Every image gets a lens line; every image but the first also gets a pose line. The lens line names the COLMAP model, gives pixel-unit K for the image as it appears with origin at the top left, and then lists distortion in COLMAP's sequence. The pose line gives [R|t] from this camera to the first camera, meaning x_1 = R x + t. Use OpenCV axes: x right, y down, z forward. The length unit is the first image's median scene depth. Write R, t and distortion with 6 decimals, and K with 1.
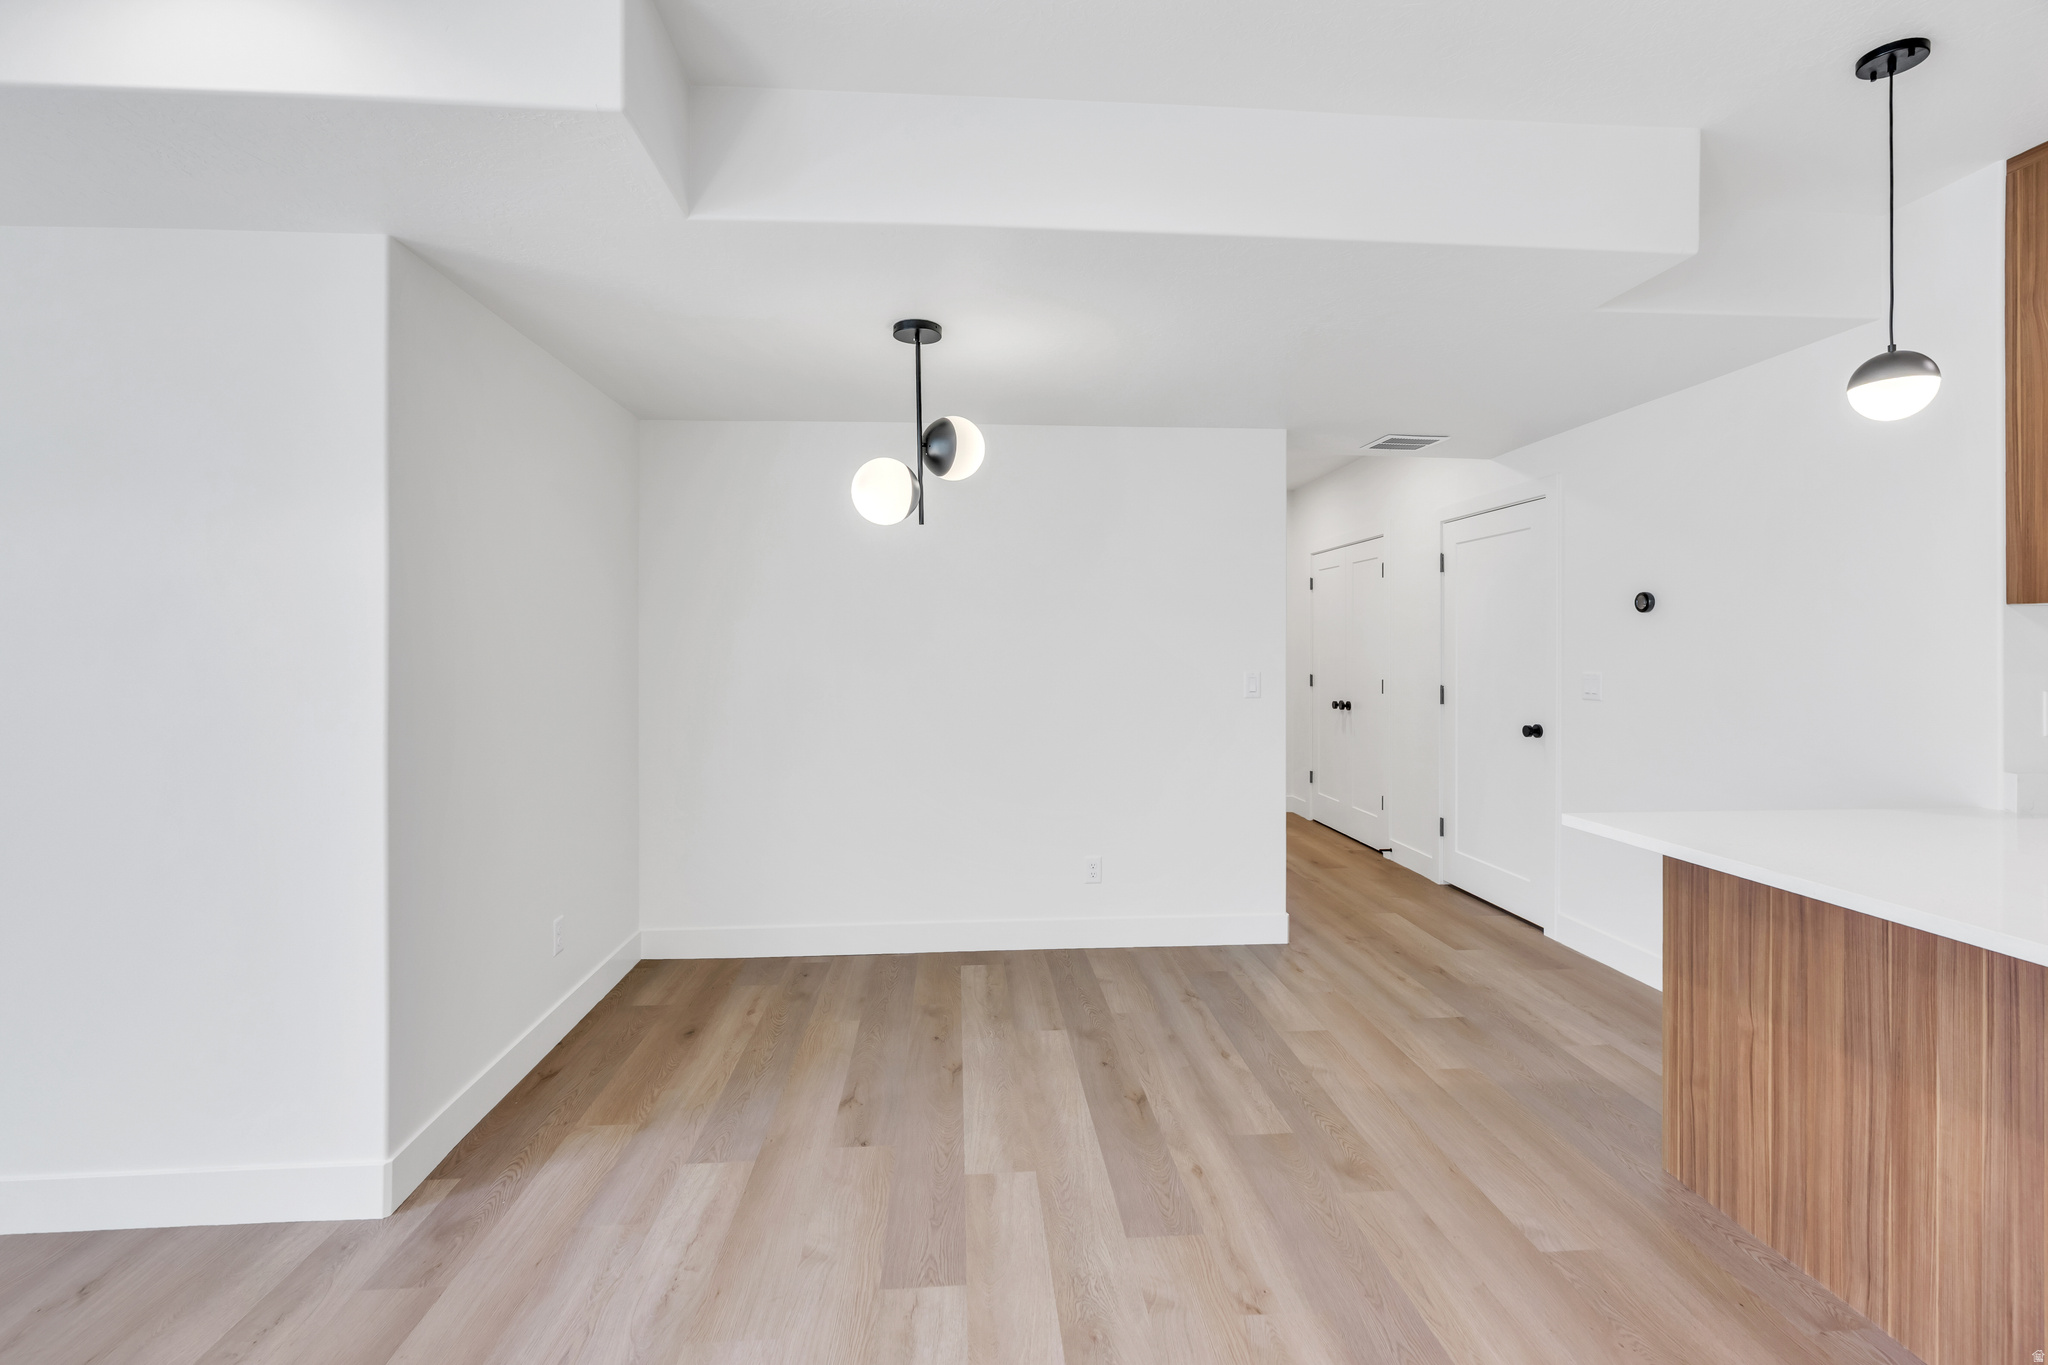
lens RADIAL K [[920.0, 0, 1021.8], [0, 920.0, 653.7], [0, 0, 1]] dist [0.000098, 0.000263]
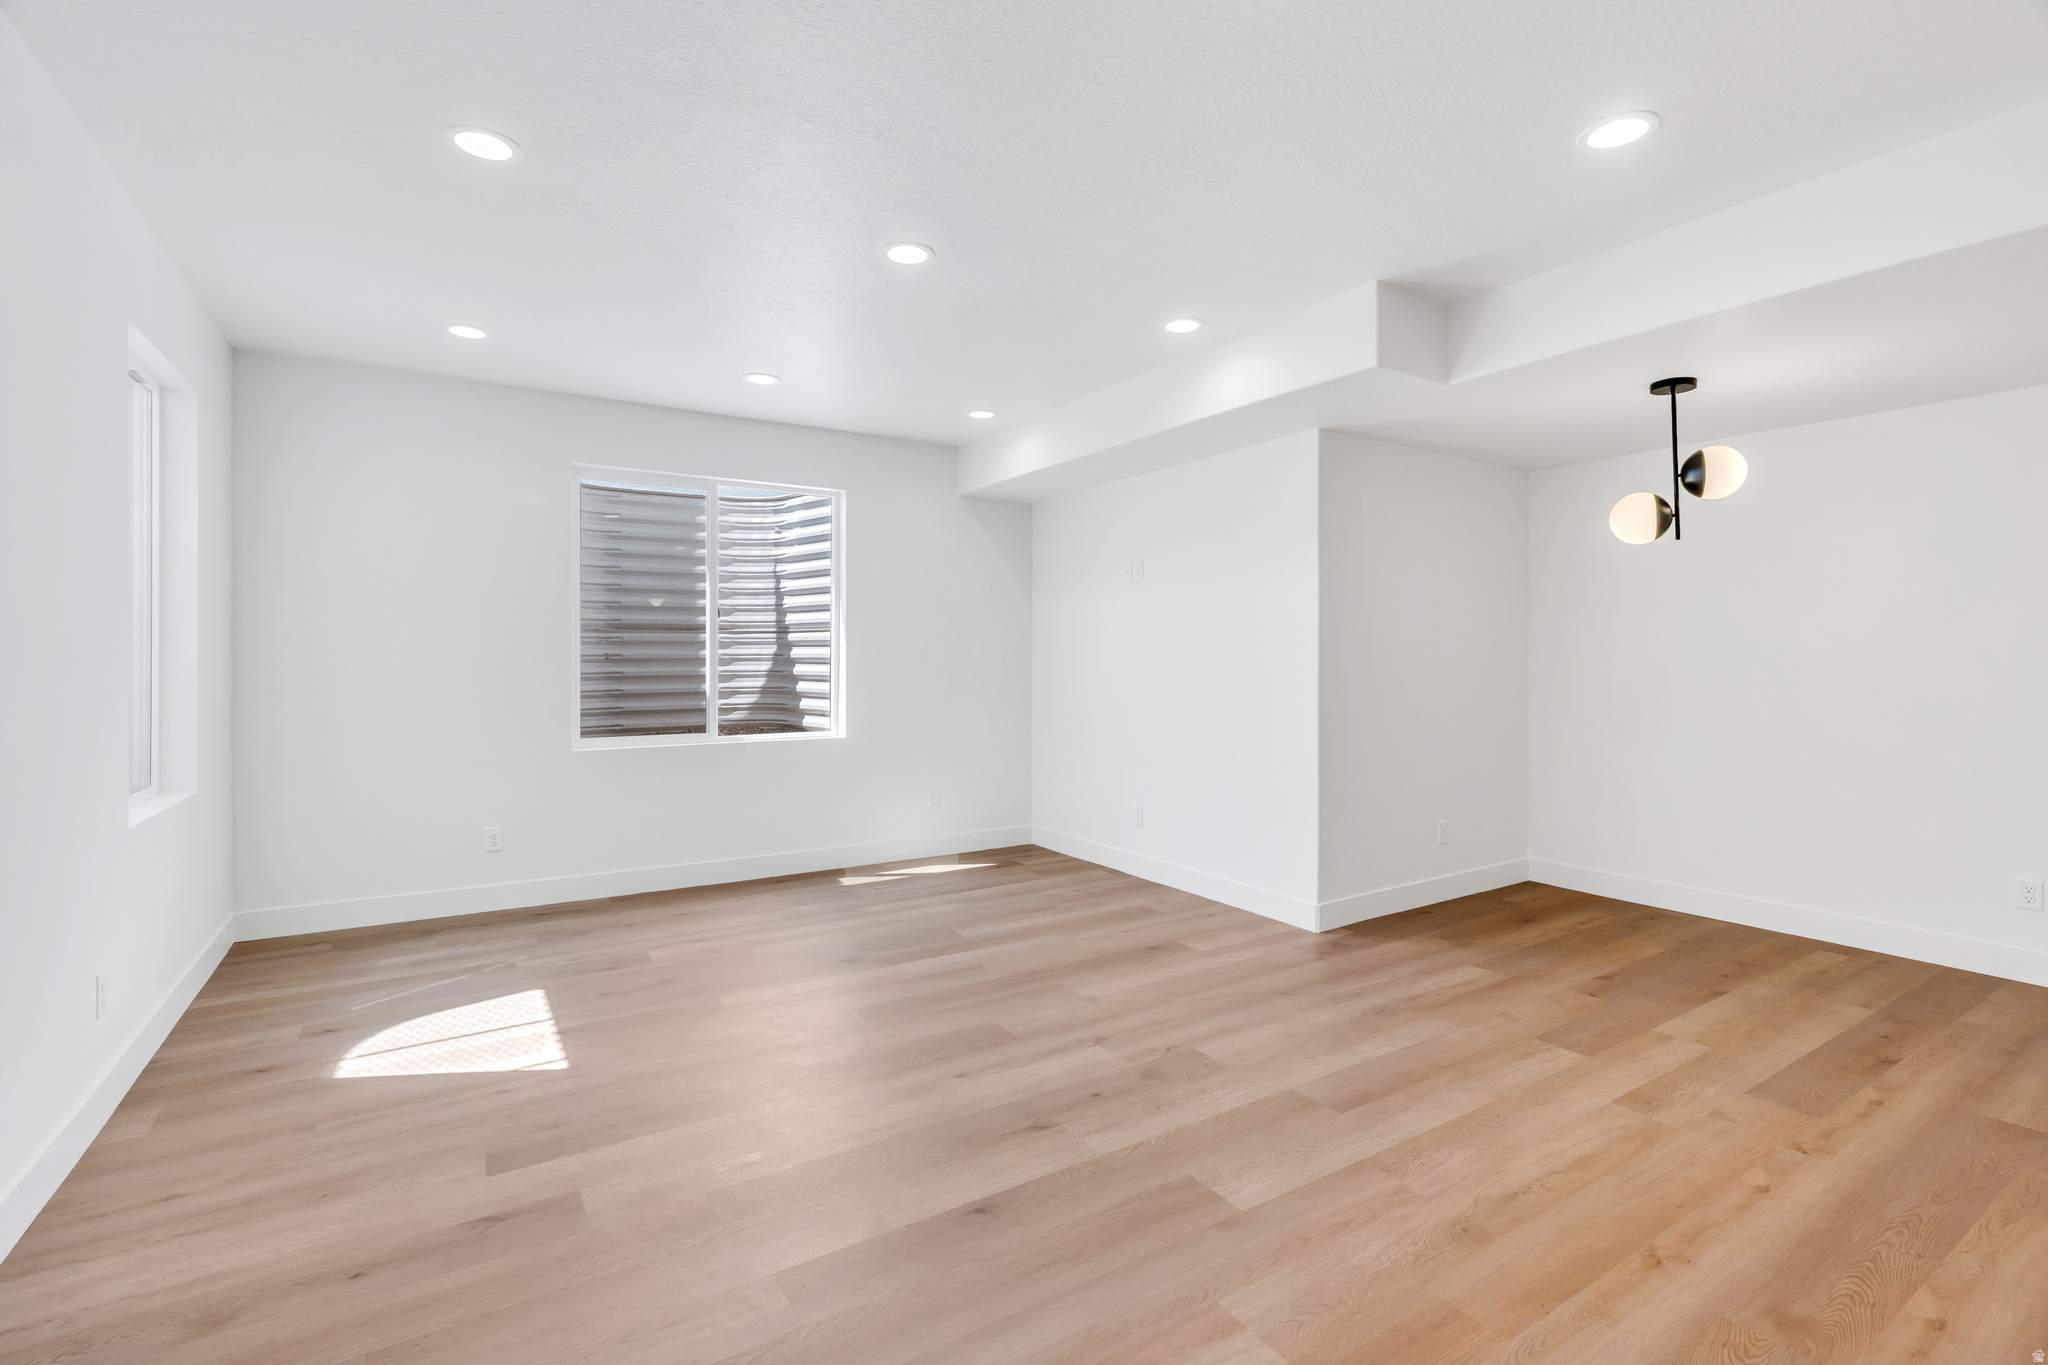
lens RADIAL K [[920.0, 0, 1021.8], [0, 920.0, 653.7], [0, 0, 1]] dist [0.000098, 0.000263]
pose [[0.474526, 0.004434, -0.880230, 0.643957], [-0.007114, 0.999974, 0.001202, 0.022144], [0.880213, 0.005692, 0.474545, -0.422365]]
